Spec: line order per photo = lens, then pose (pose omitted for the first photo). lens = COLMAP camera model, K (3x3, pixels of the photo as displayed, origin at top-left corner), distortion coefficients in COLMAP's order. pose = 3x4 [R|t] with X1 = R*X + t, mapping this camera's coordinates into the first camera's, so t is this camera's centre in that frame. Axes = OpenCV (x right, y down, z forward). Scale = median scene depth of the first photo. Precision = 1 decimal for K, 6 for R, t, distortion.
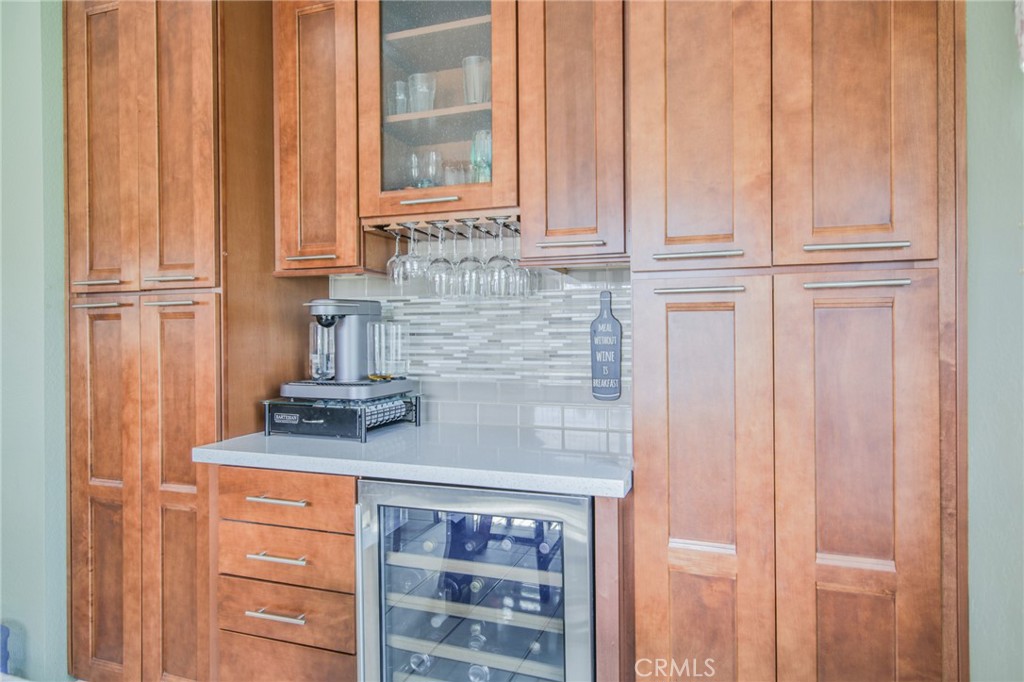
lens RADIAL K [[451.3, 0, 507.8], [0, 451.3, 367.5], [0, 0, 1]] dist [-0.000256, -0.000004]
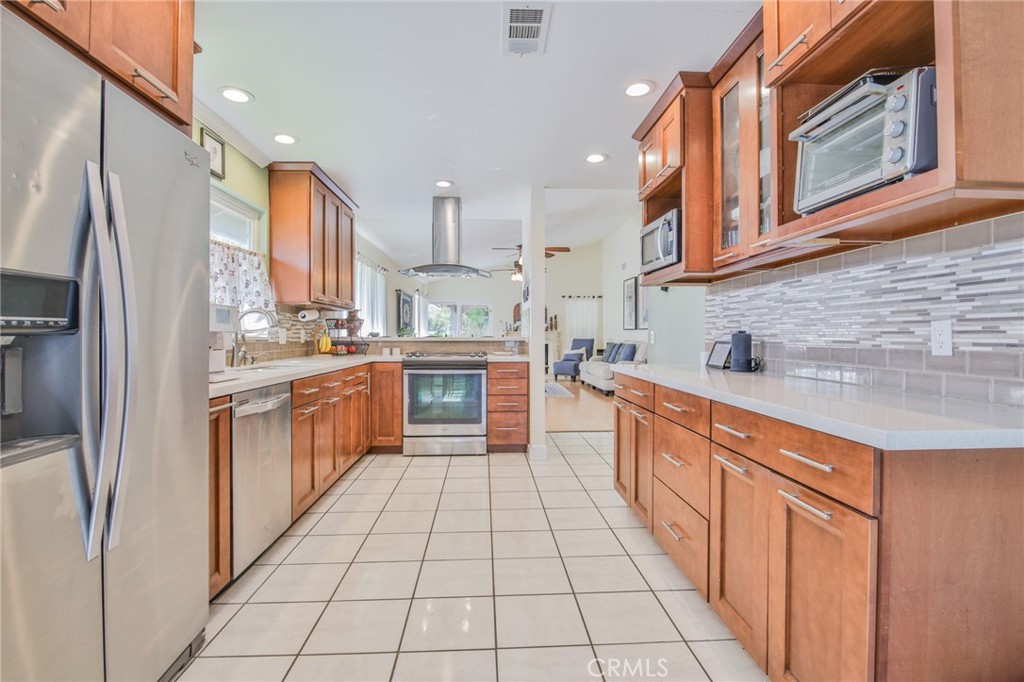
lens RADIAL K [[479.2, 0, 511.4], [0, 479.2, 337.4], [0, 0, 1]] dist [-0.001059, 0.000001]
pose [[0.321920, -0.009209, -0.946722, 0.510949], [0.005204, 0.999955, -0.007958, 0.007944], [0.946753, -0.002365, 0.321954, -0.127751]]
